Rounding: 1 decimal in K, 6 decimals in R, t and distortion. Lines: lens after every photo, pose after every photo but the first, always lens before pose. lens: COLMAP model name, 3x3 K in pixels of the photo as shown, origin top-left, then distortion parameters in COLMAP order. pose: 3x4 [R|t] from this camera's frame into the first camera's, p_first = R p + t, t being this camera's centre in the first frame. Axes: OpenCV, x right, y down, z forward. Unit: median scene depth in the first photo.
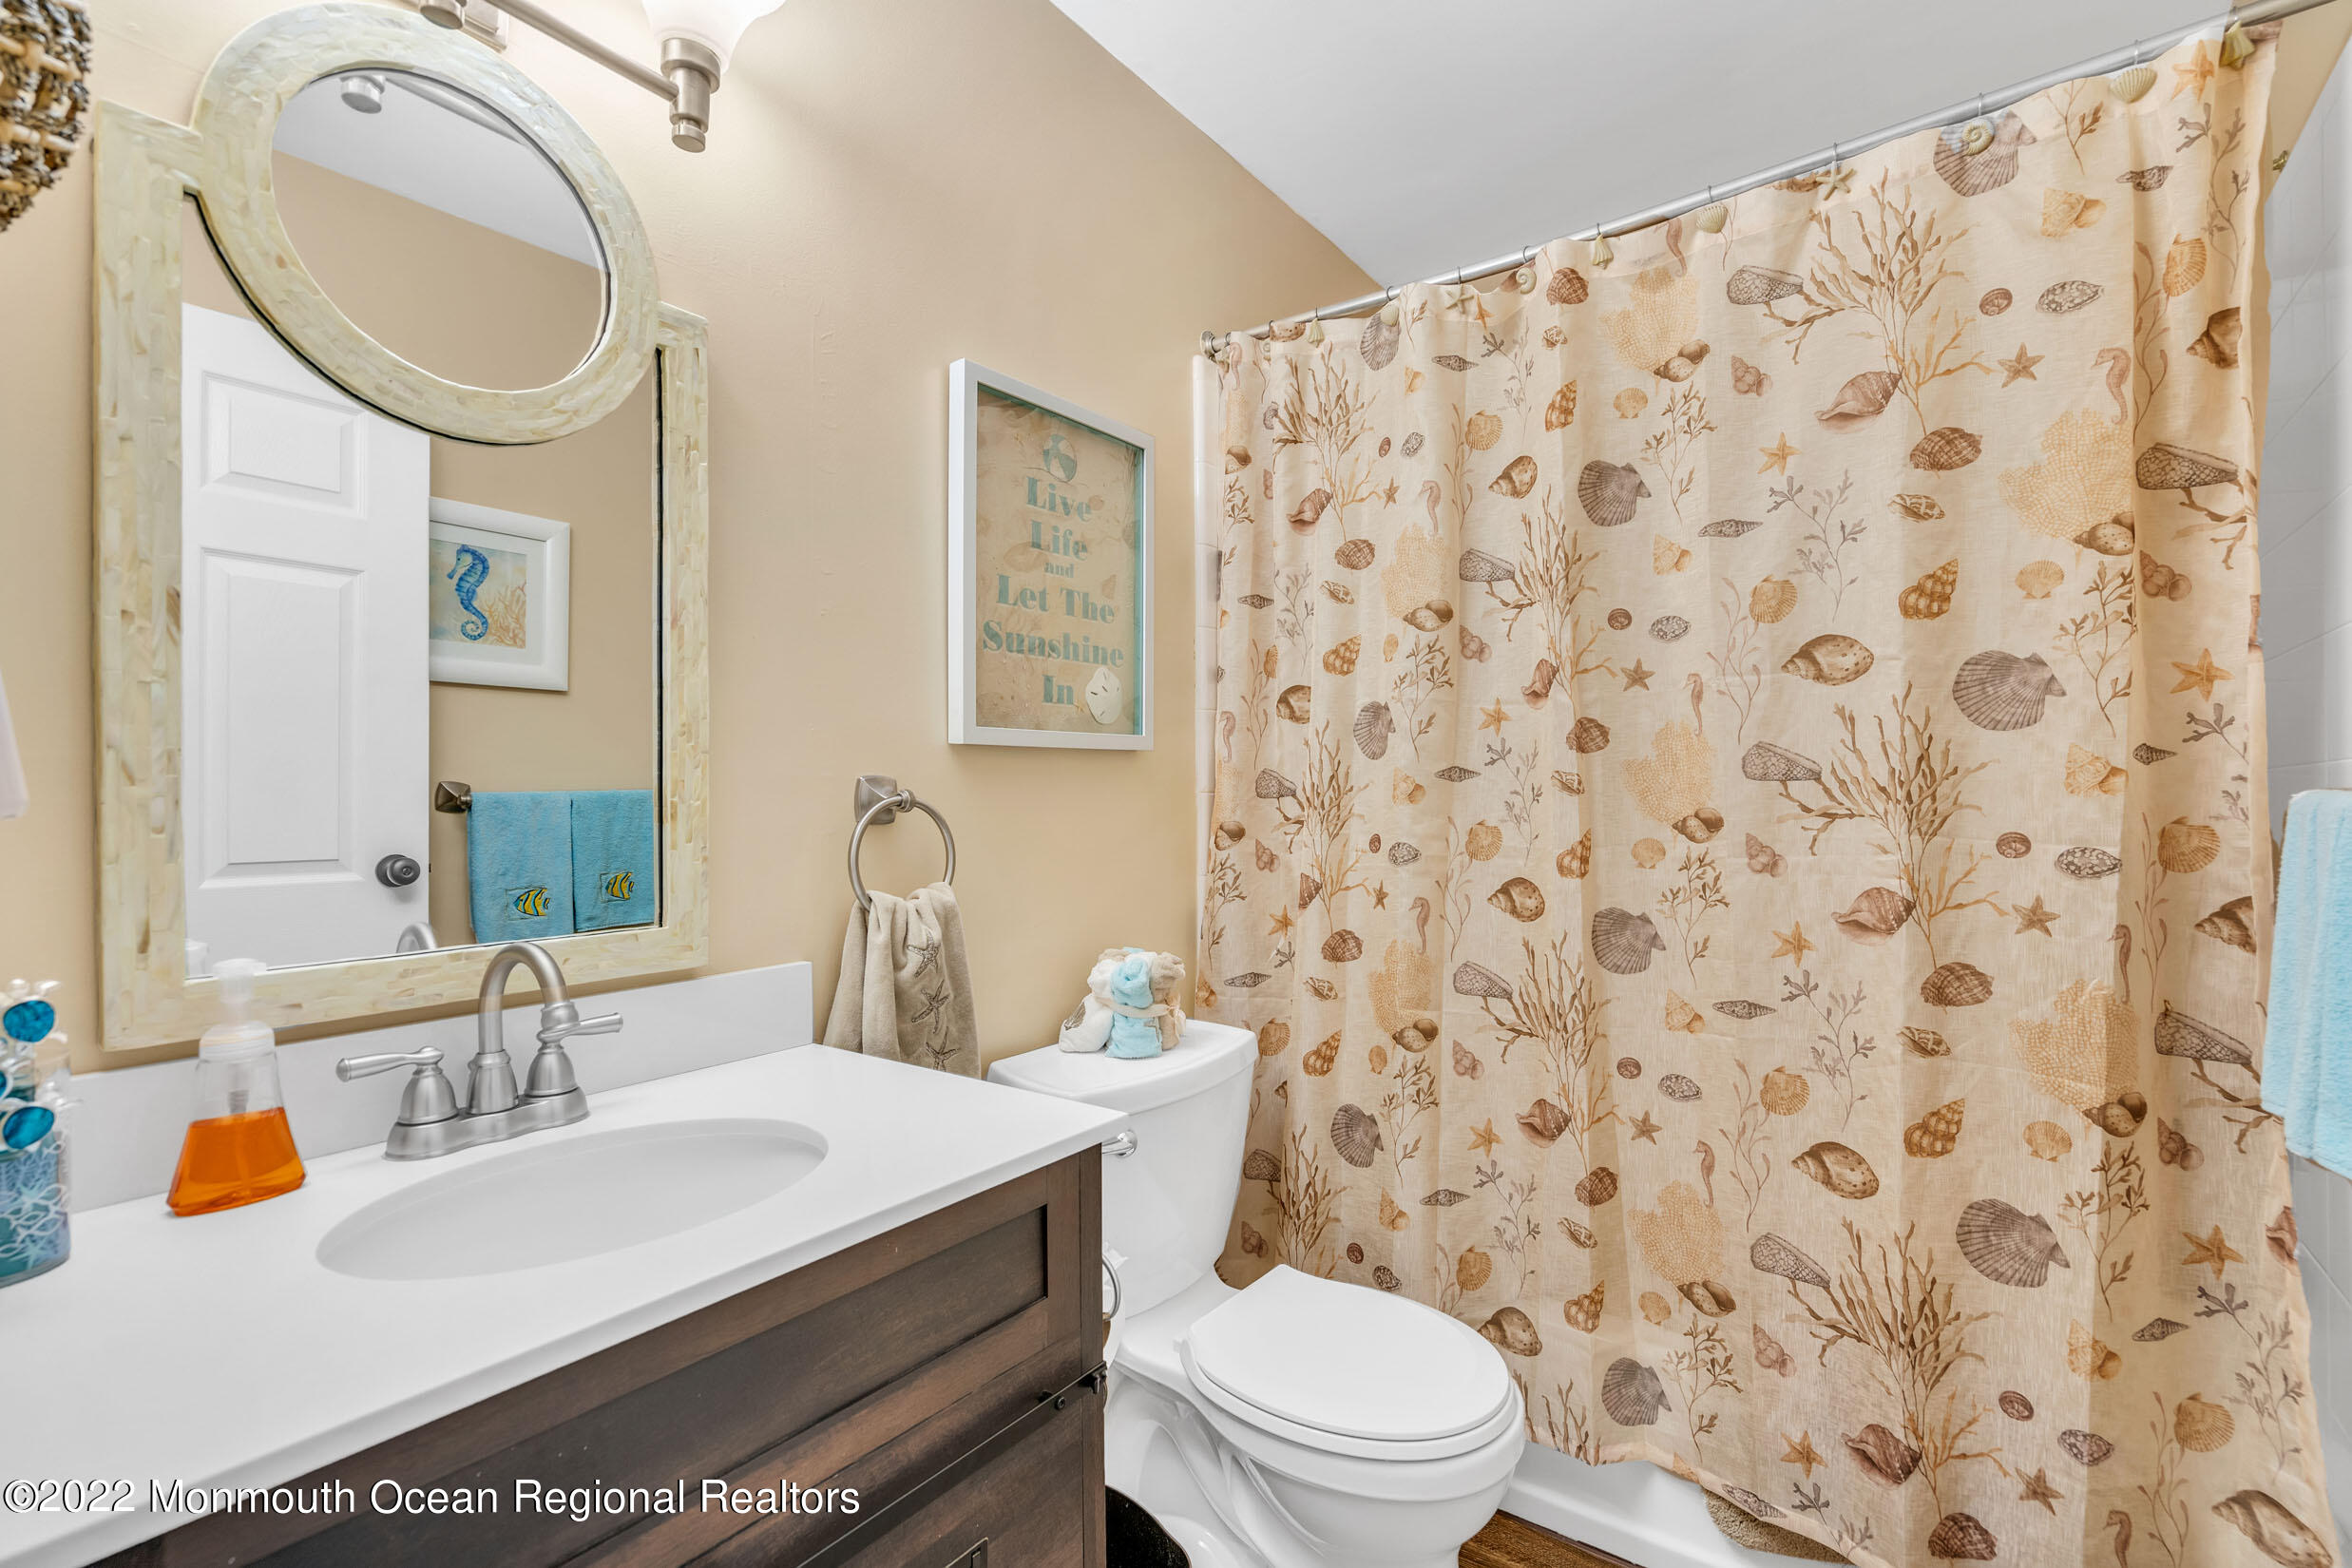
lens RADIAL K [[1089.8, 0, 1184.3], [0, 1089.8, 784.7], [0, 0, 1]] dist [-0.000480, 0.000939]
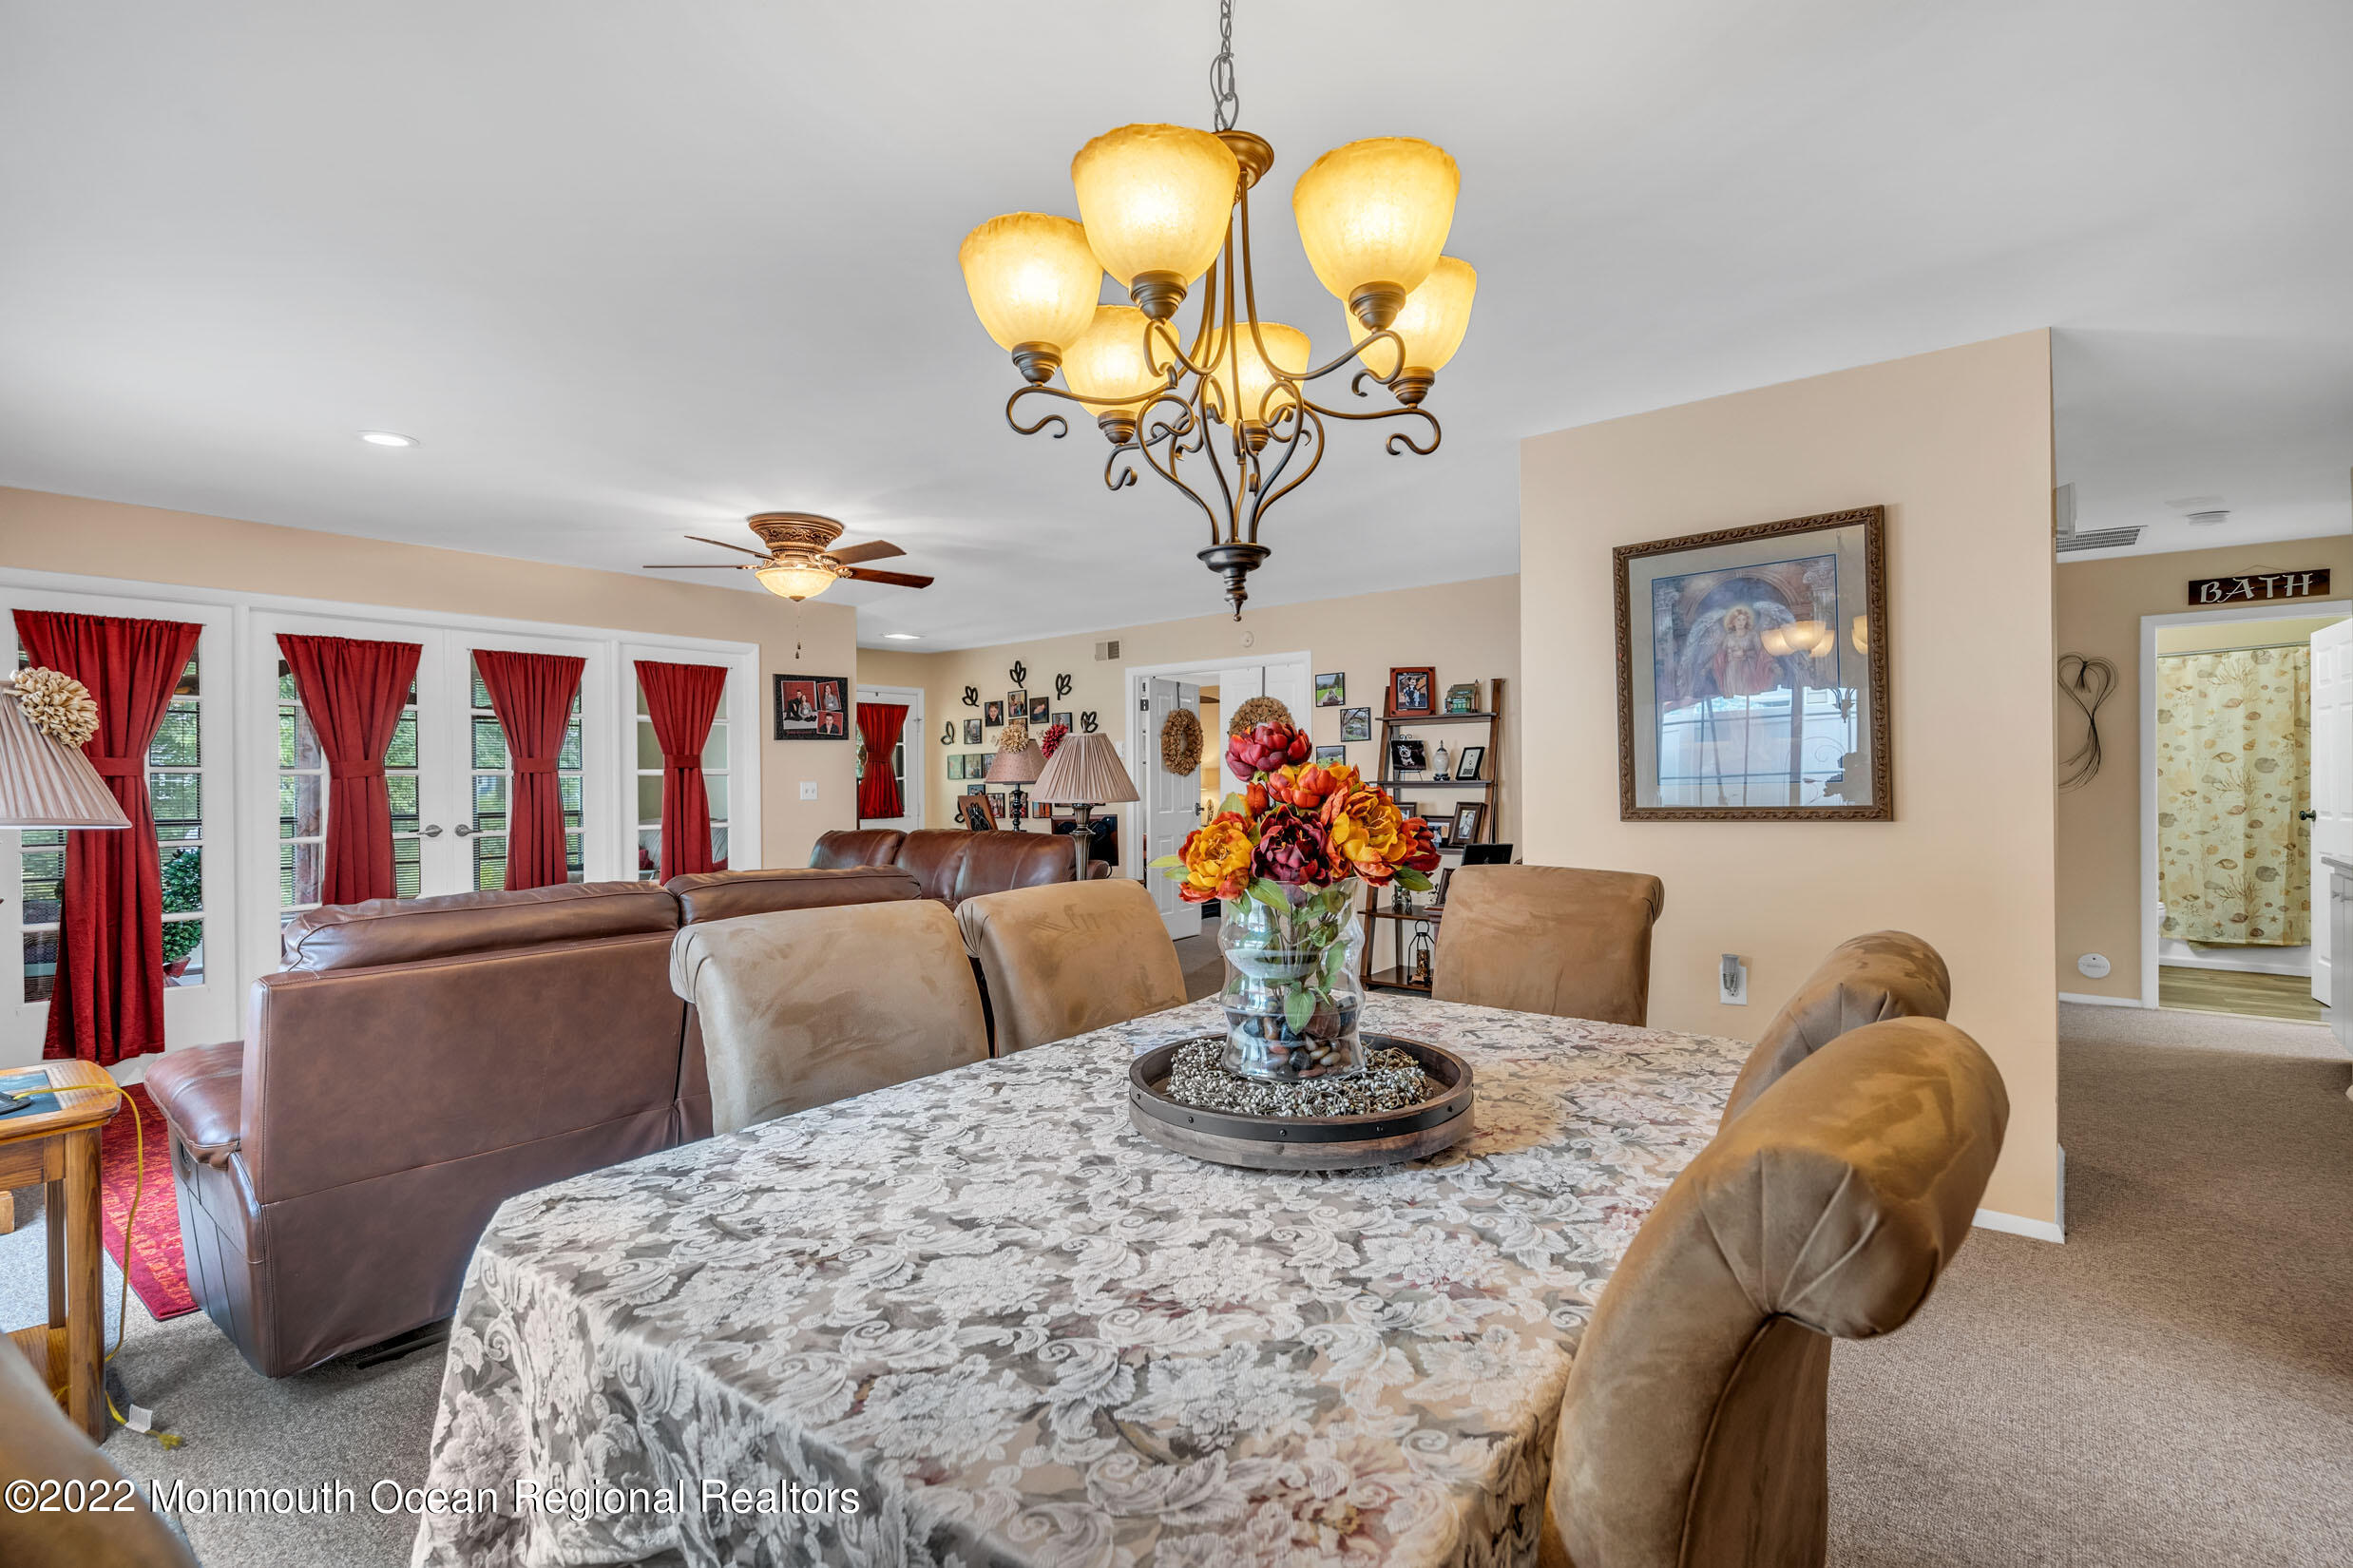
lens RADIAL K [[1090.3, 0, 1184.8], [0, 1090.3, 784.8], [0, 0, 1]] dist [-0.000480, 0.000939]
pose [[0.999136, -0.003523, -0.041414, -4.120803], [0.003957, 0.999938, 0.010401, -0.069948], [0.041374, -0.010555, 0.999088, -4.337193]]
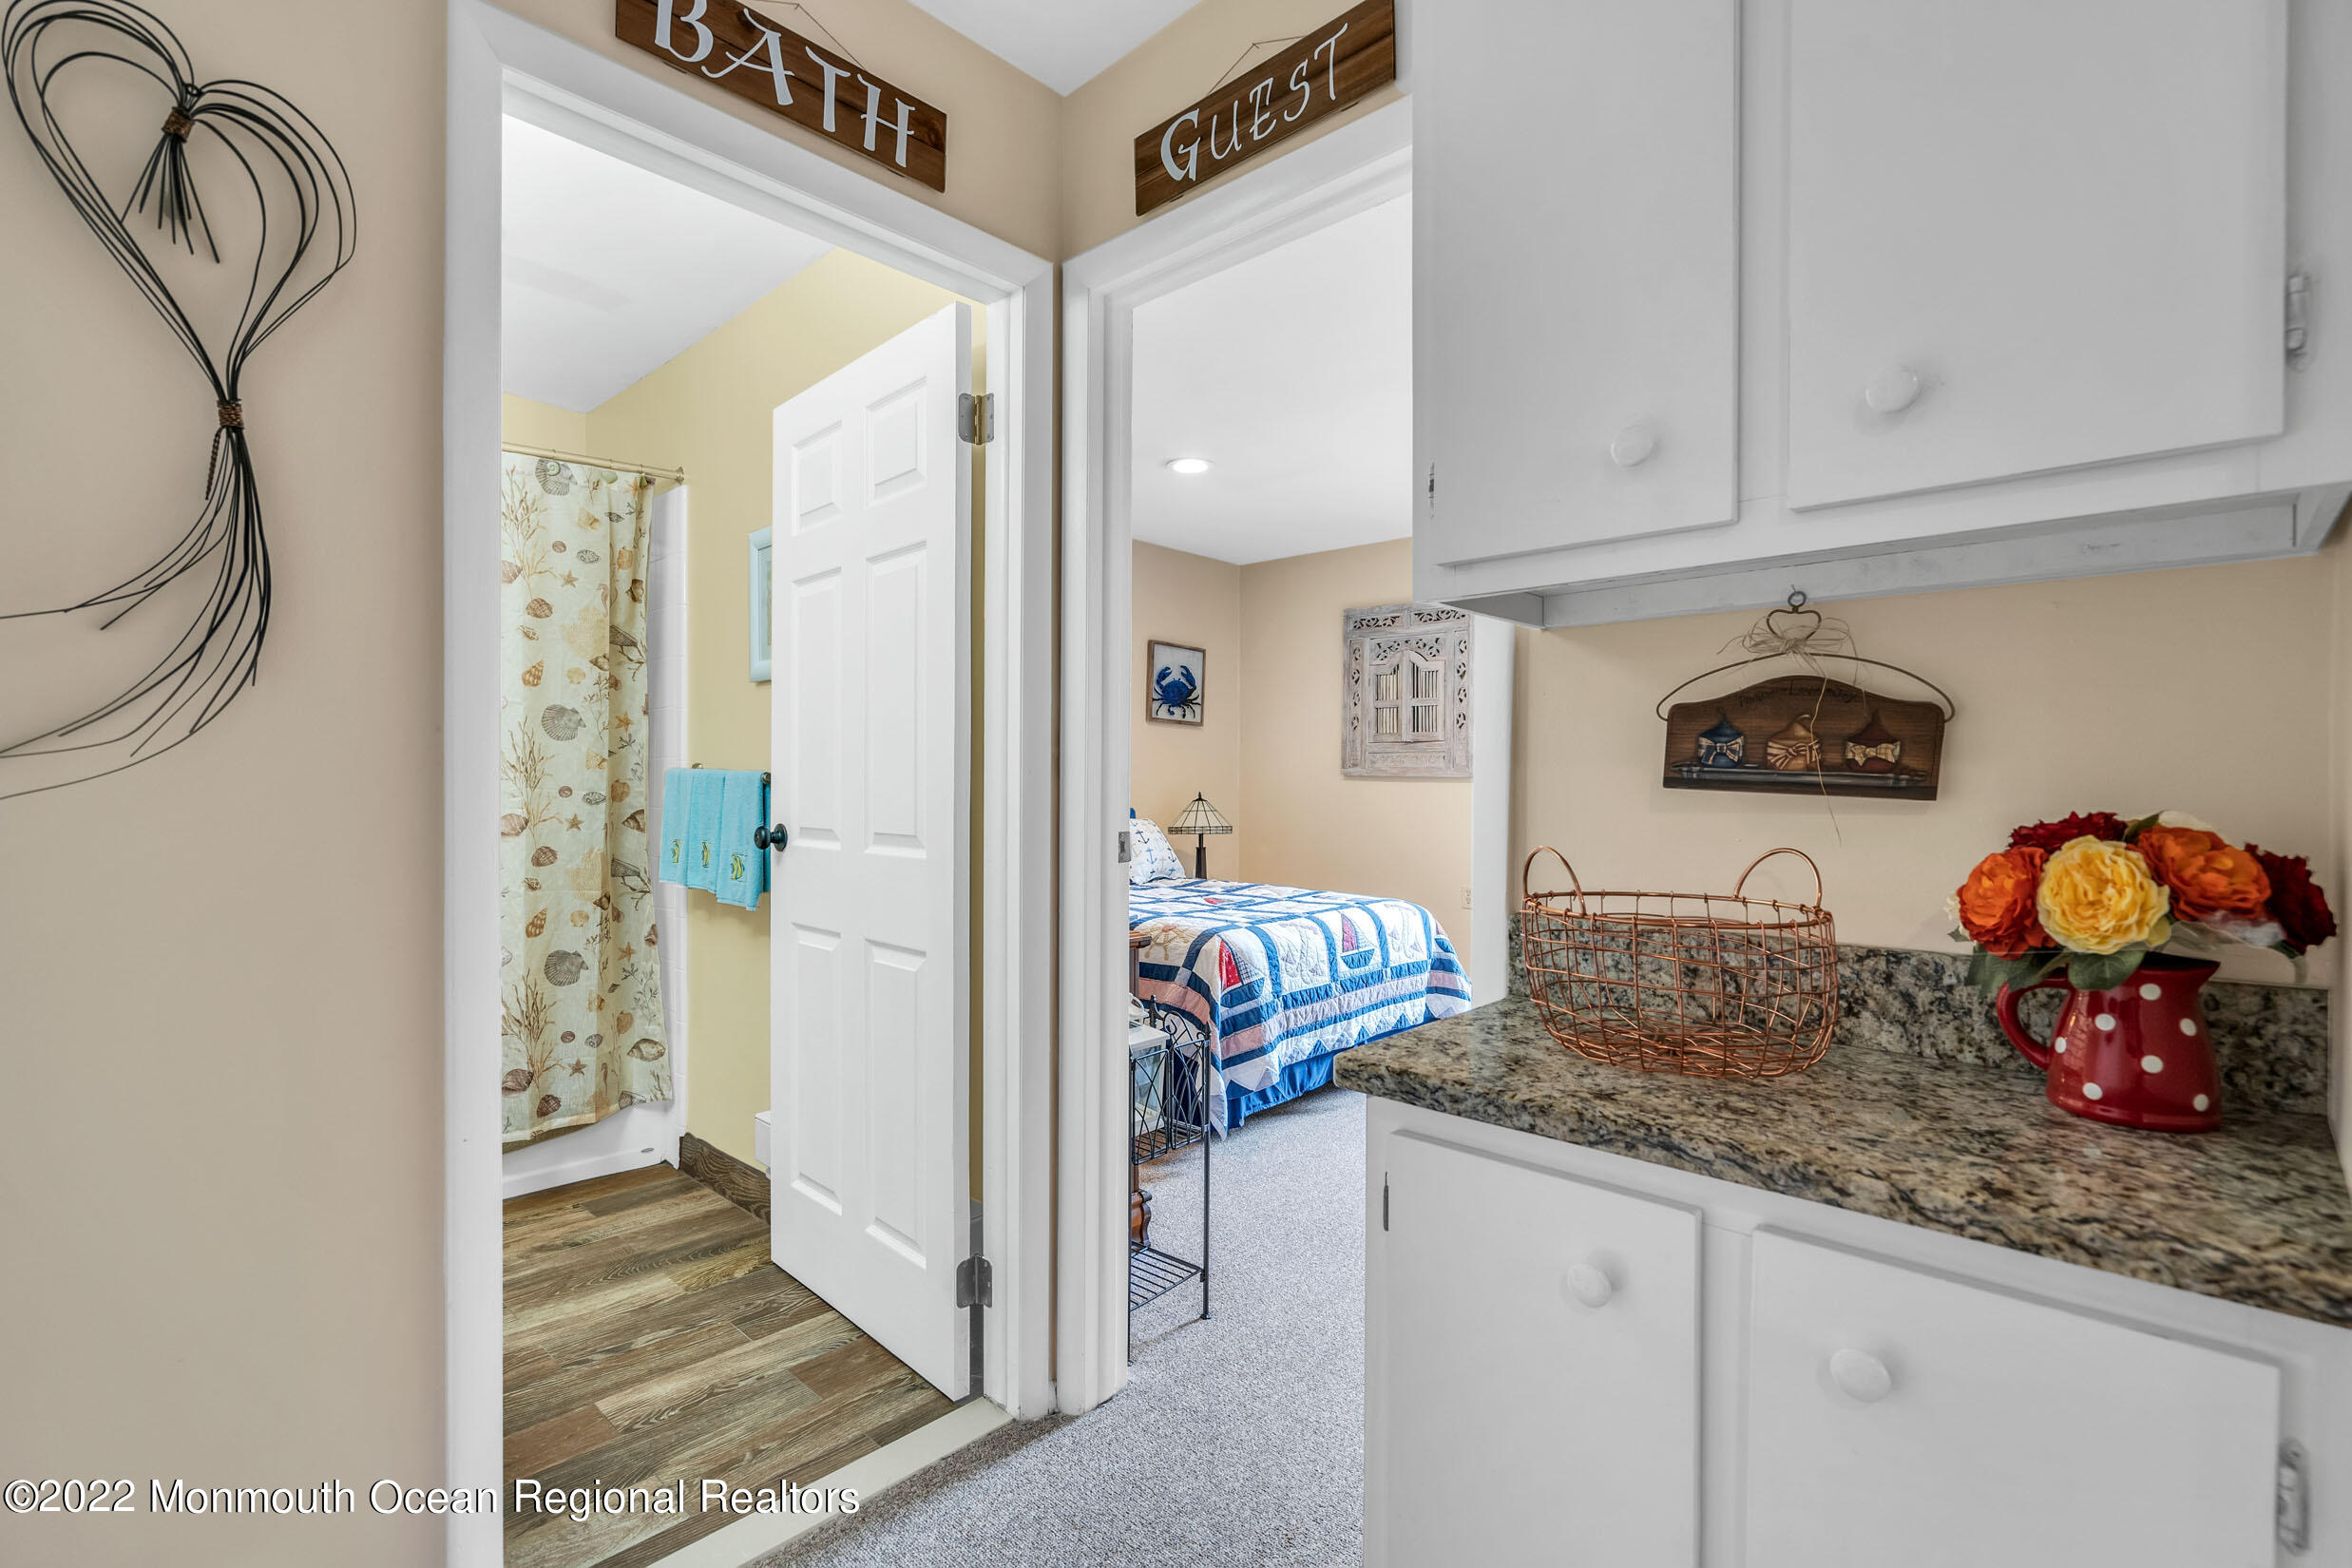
lens RADIAL K [[1089.8, 0, 1194.6], [0, 1089.8, 785.7], [0, 0, 1]] dist [-0.000480, 0.000939]
pose [[0.115262, -0.001675, 0.993334, -1.349857], [-0.009425, 0.999952, 0.002780, 0.024732], [-0.993290, -0.009682, 0.115240, -0.561091]]
